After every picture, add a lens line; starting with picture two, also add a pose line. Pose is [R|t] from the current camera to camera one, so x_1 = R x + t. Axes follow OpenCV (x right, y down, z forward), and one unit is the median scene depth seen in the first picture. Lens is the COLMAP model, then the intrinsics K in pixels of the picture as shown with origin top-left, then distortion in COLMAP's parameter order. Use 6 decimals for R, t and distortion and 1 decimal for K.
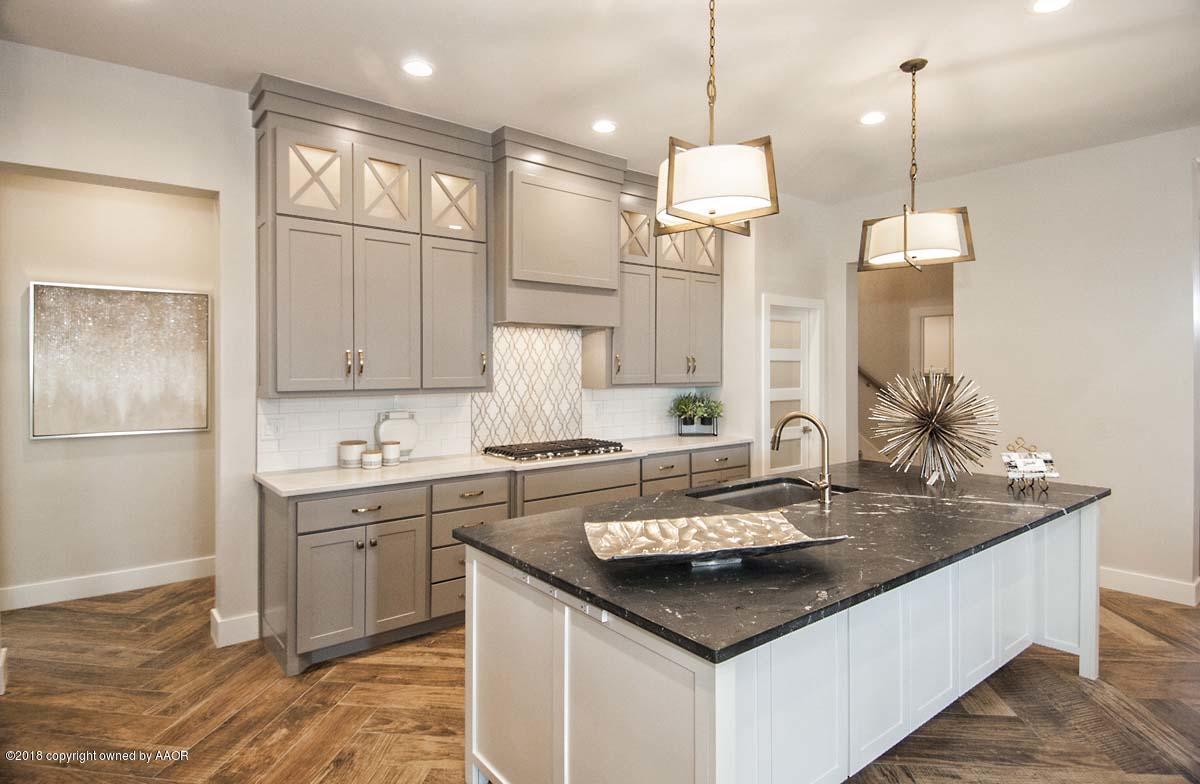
lens RADIAL K [[633.0, 0, 602.9], [0, 633.0, 381.4], [0, 0, 1]] dist [-0.005422, -0.001430]
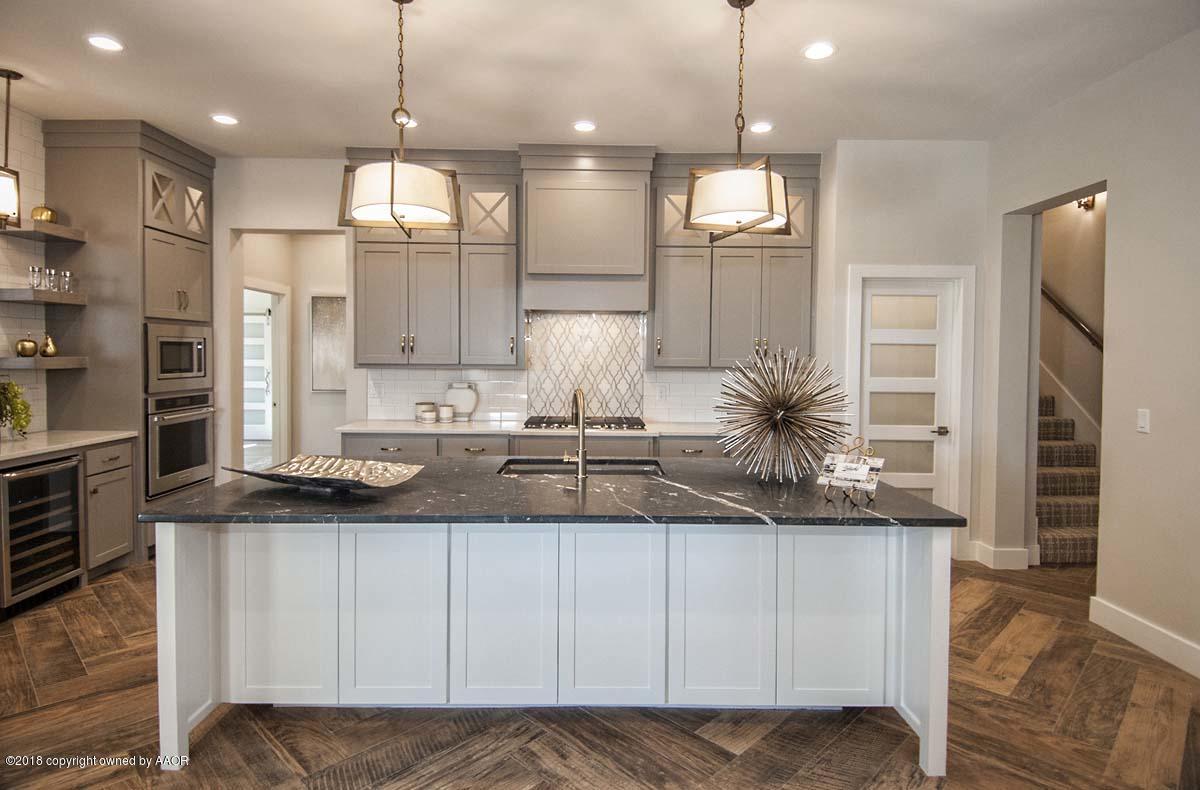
lens RADIAL K [[632.0, 0, 598.8], [0, 632.0, 390.5], [0, 0, 1]] dist [-0.011895, -0.008147]
pose [[0.785605, 0.040934, -0.617373, 0.667076], [-0.022974, 0.999051, 0.037005, 0.009027], [0.618302, -0.014888, 0.785800, 0.149568]]
